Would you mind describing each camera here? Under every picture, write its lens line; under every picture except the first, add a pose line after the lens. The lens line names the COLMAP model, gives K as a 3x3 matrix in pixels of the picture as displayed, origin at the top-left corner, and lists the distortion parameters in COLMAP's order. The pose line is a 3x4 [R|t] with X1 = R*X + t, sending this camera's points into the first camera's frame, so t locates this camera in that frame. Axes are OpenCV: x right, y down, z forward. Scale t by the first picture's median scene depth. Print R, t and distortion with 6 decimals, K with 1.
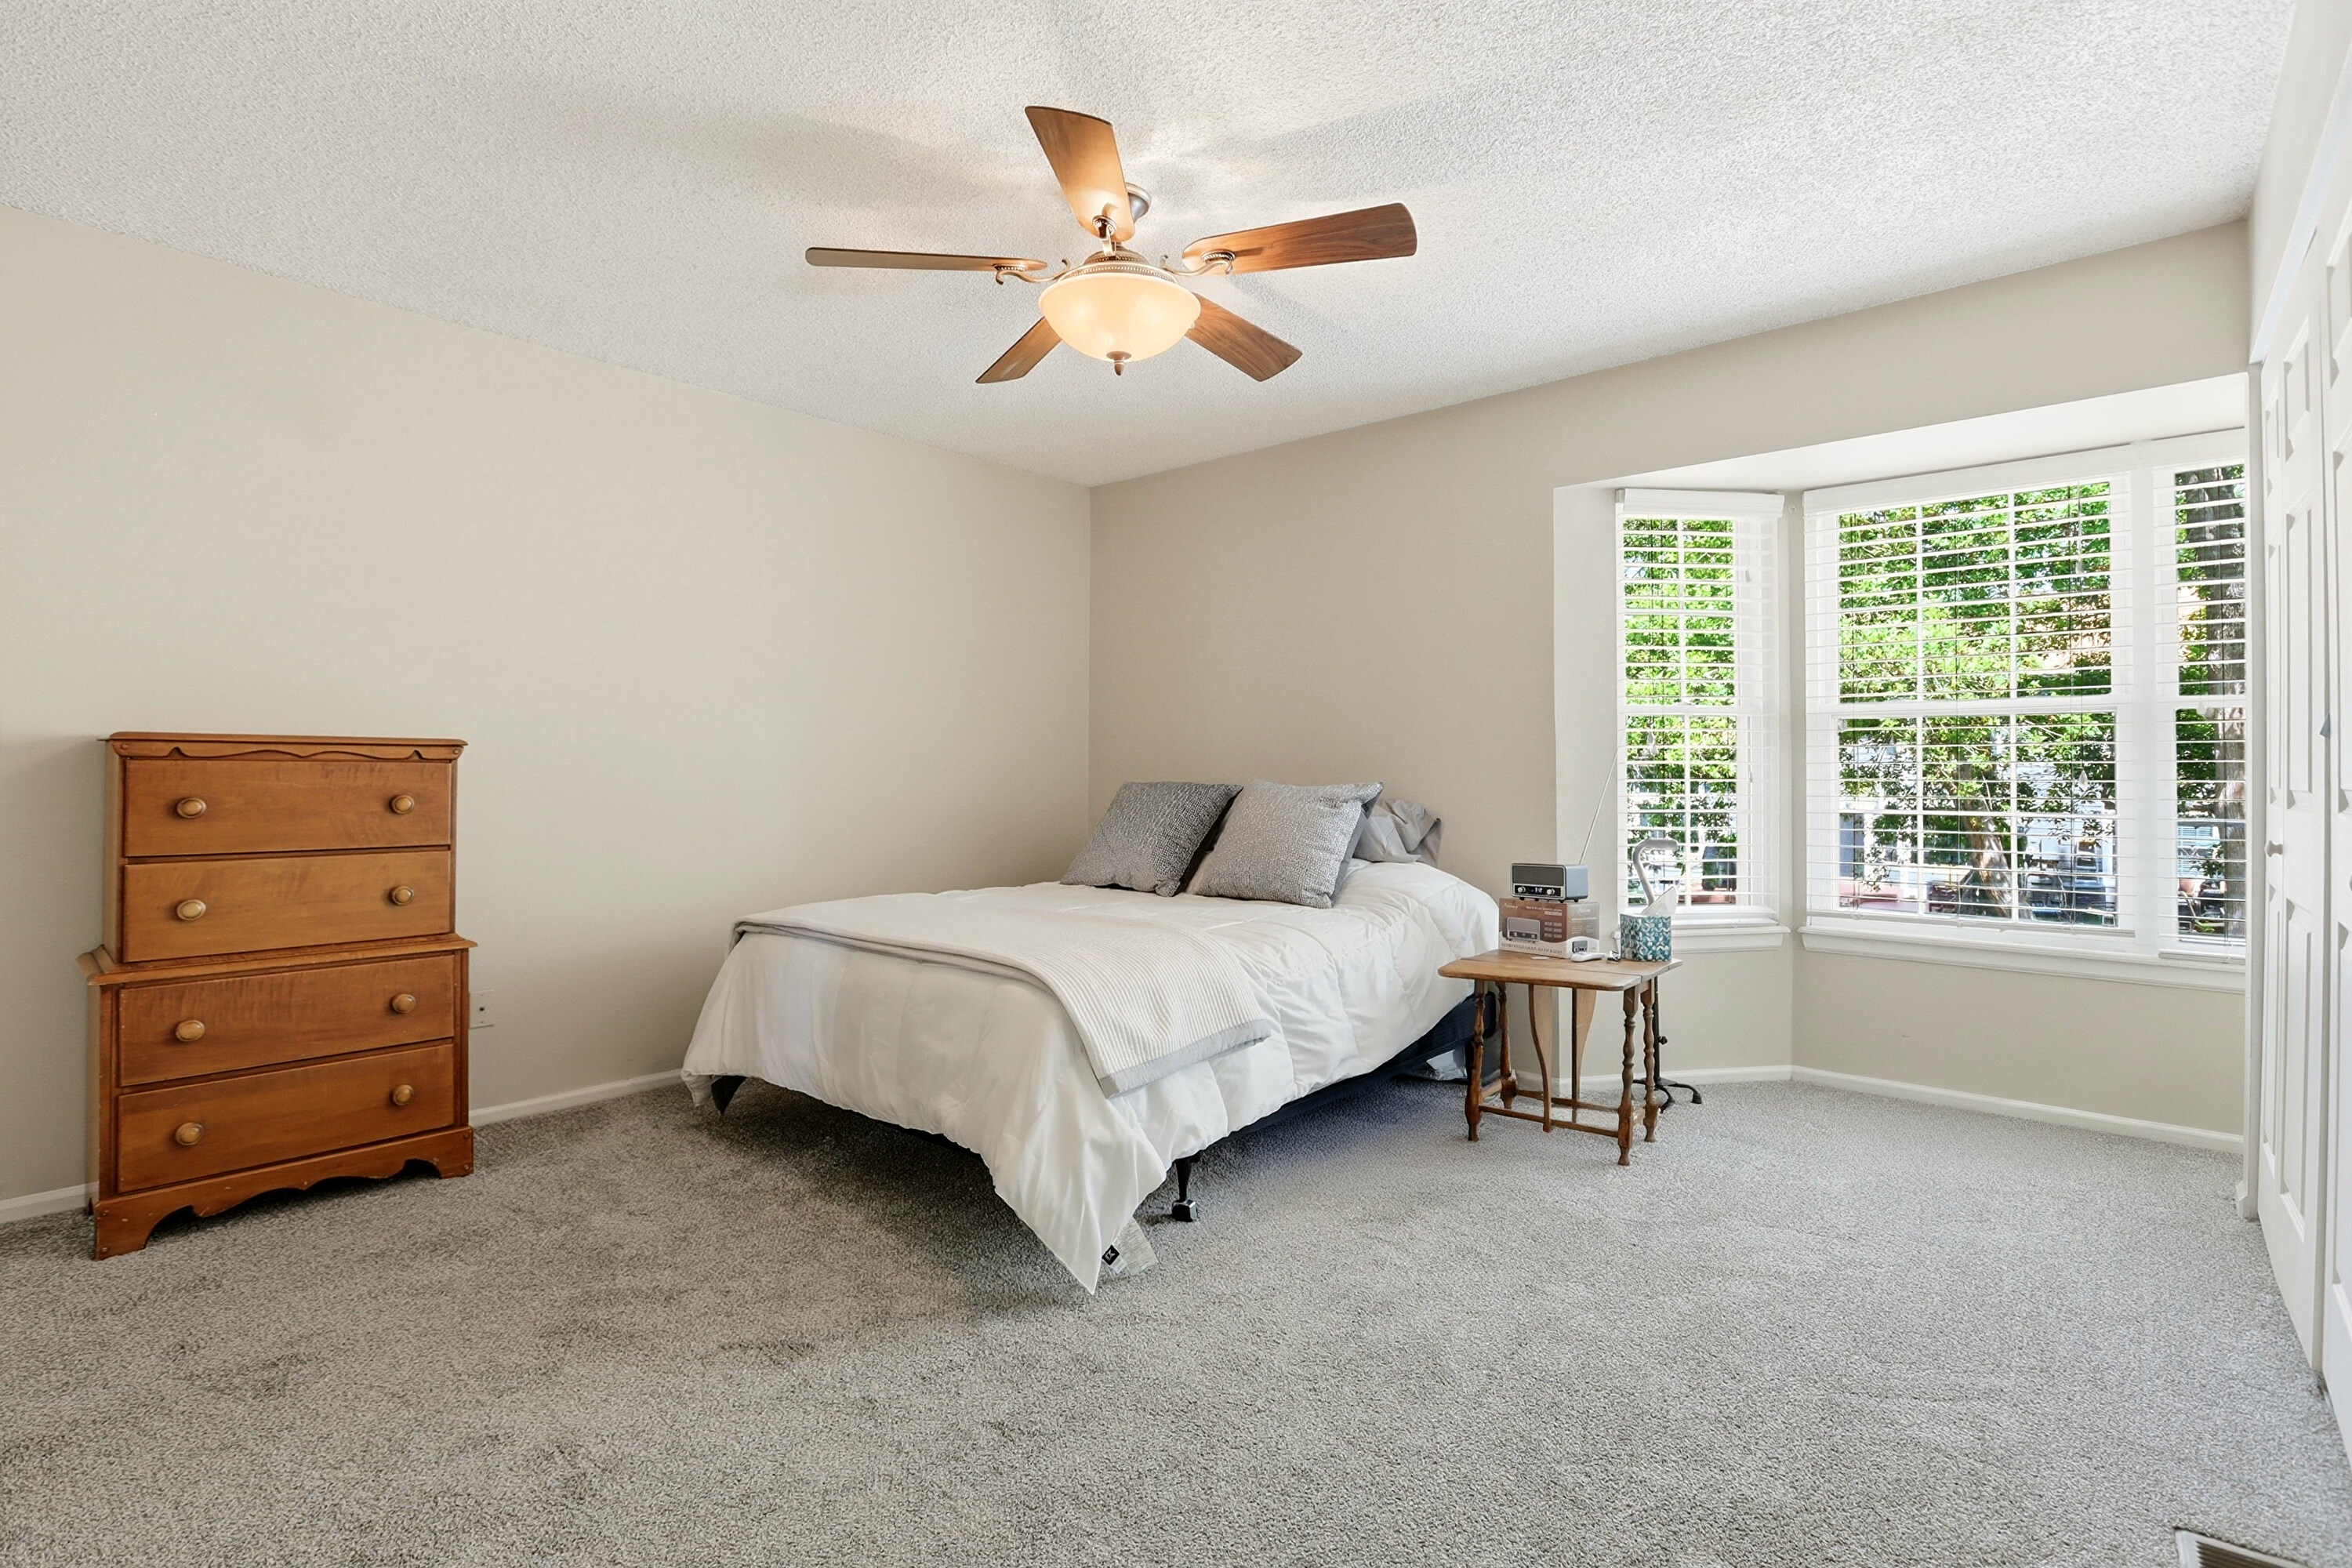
lens RADIAL K [[1102.0, 0, 1182.4], [0, 1102.0, 764.7], [0, 0, 1]] dist [-0.057964, 0.026650]
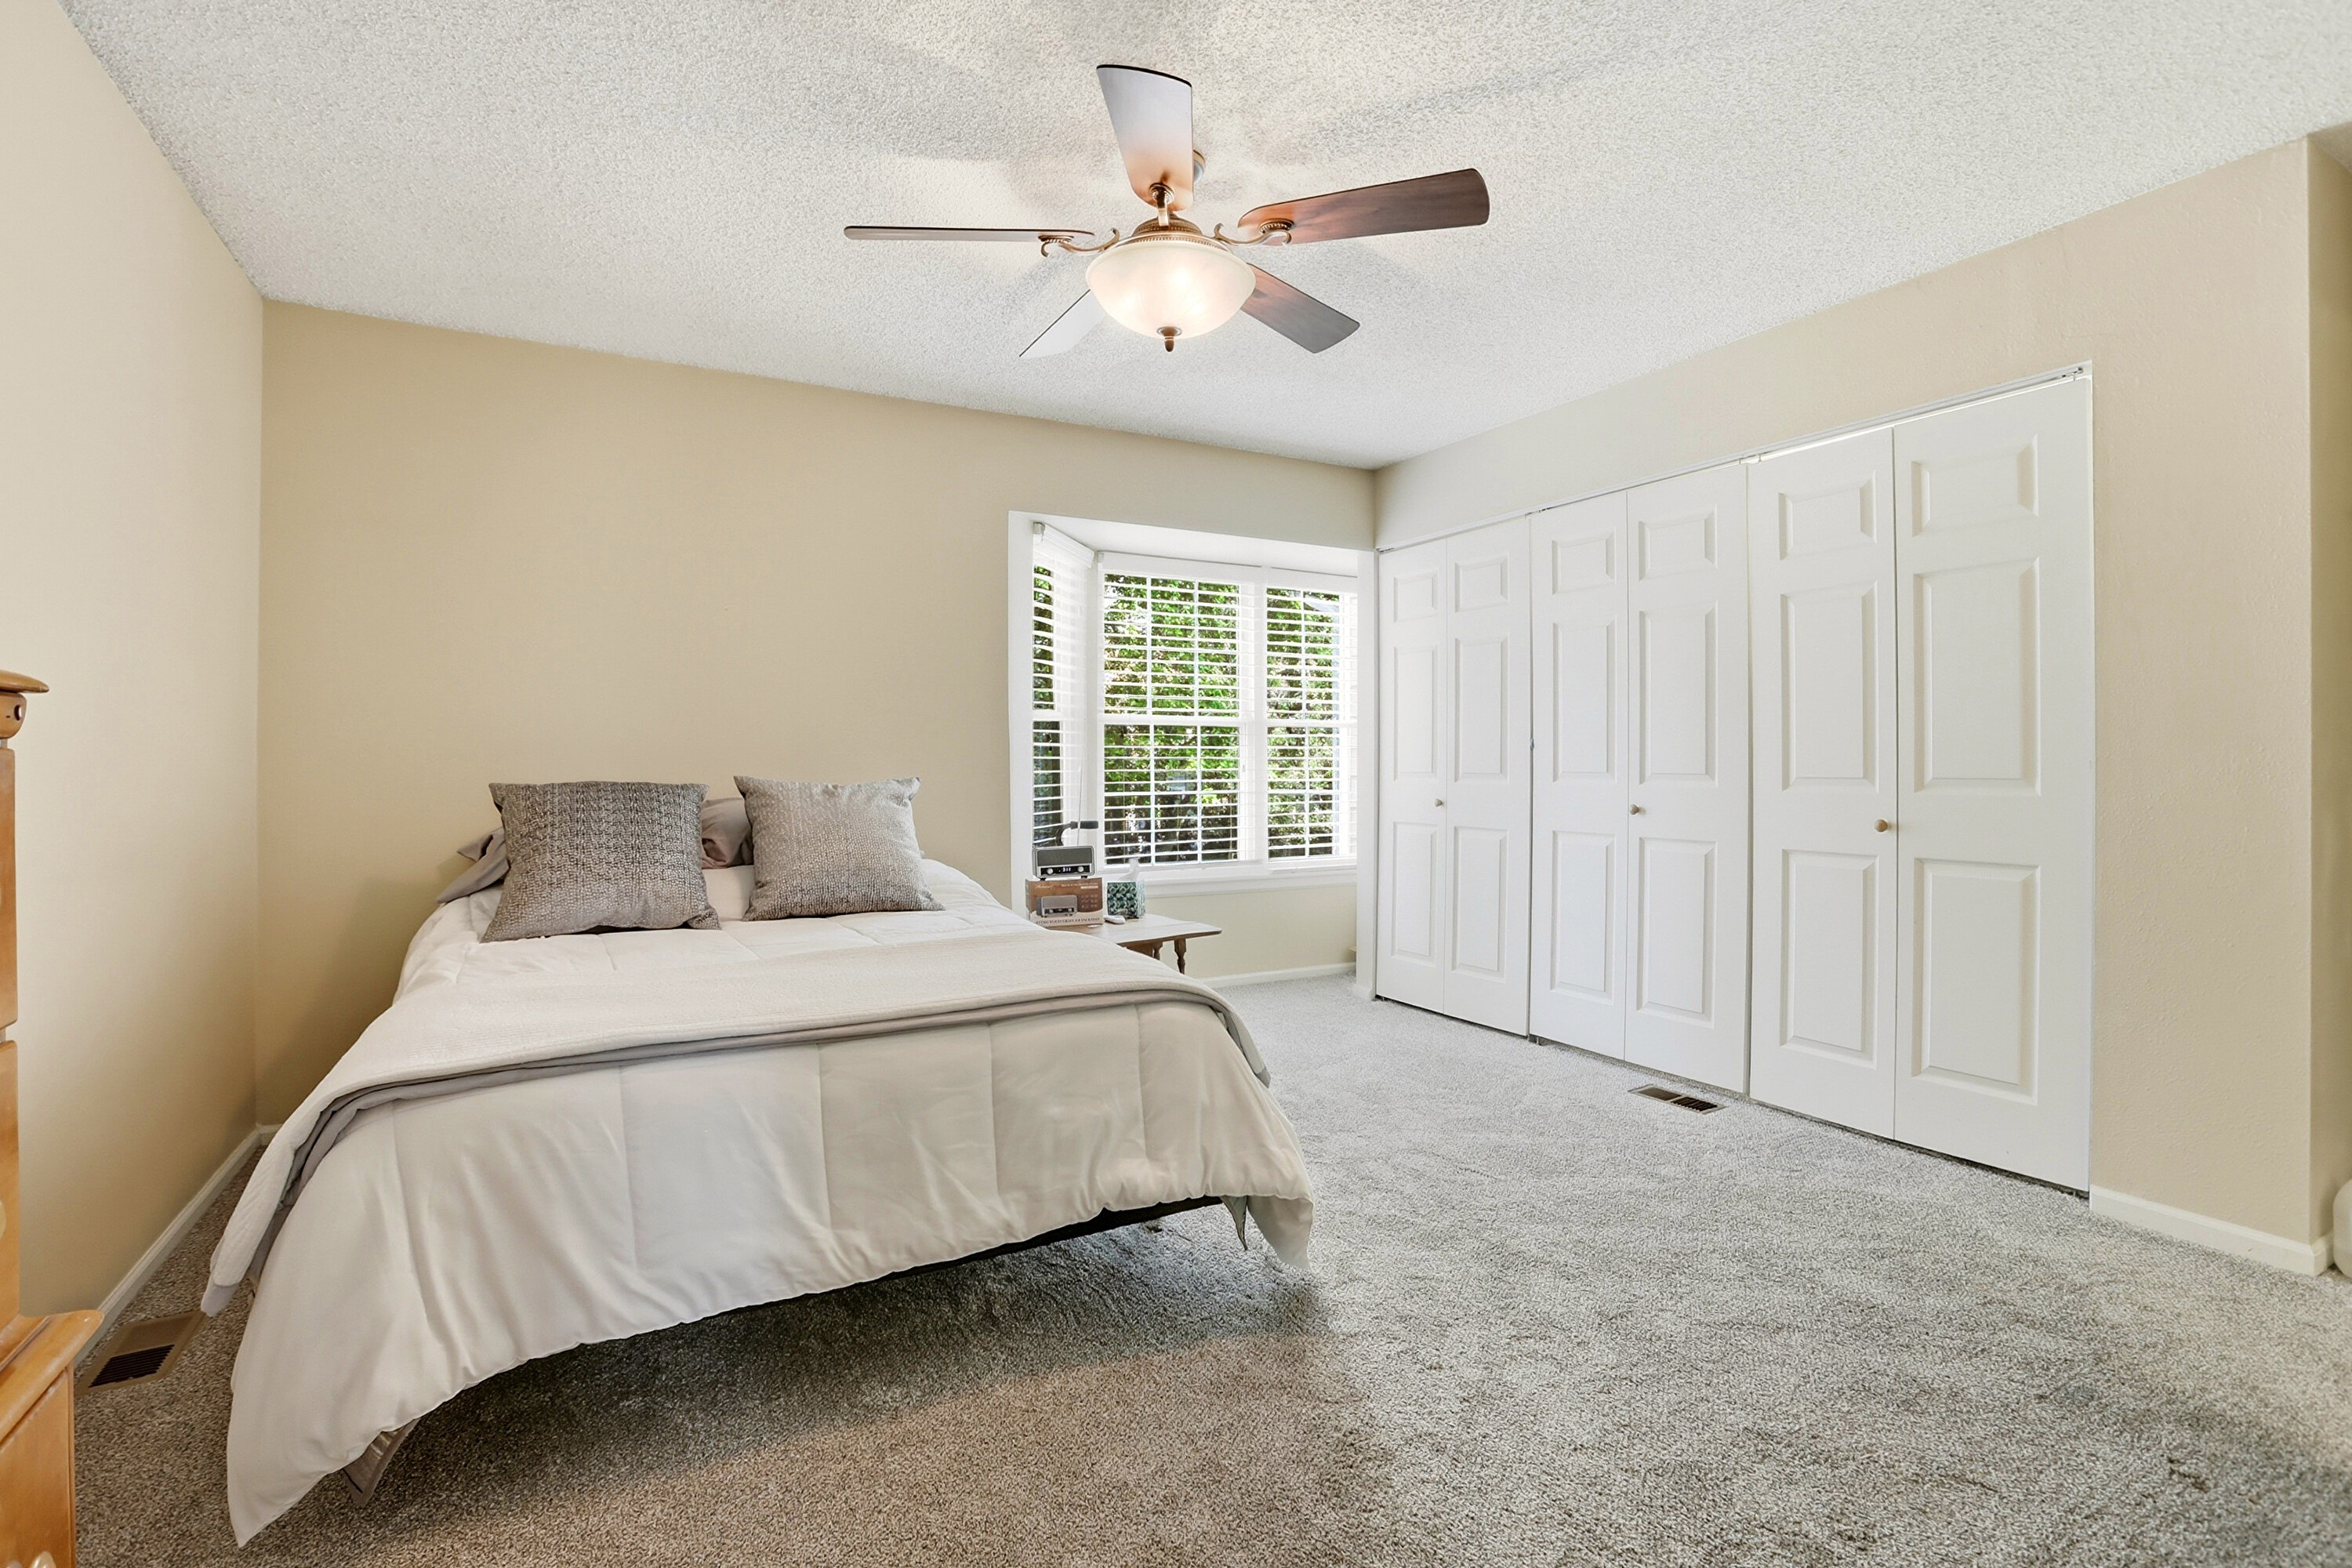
lens RADIAL K [[1102.0, 0, 1182.4], [0, 1102.0, 764.7], [0, 0, 1]] dist [-0.057964, 0.026650]
pose [[0.341863, -0.005249, 0.939735, -0.874210], [-0.003999, 0.999967, 0.007041, -0.004078], [-0.939741, -0.006165, 0.341831, 0.603009]]
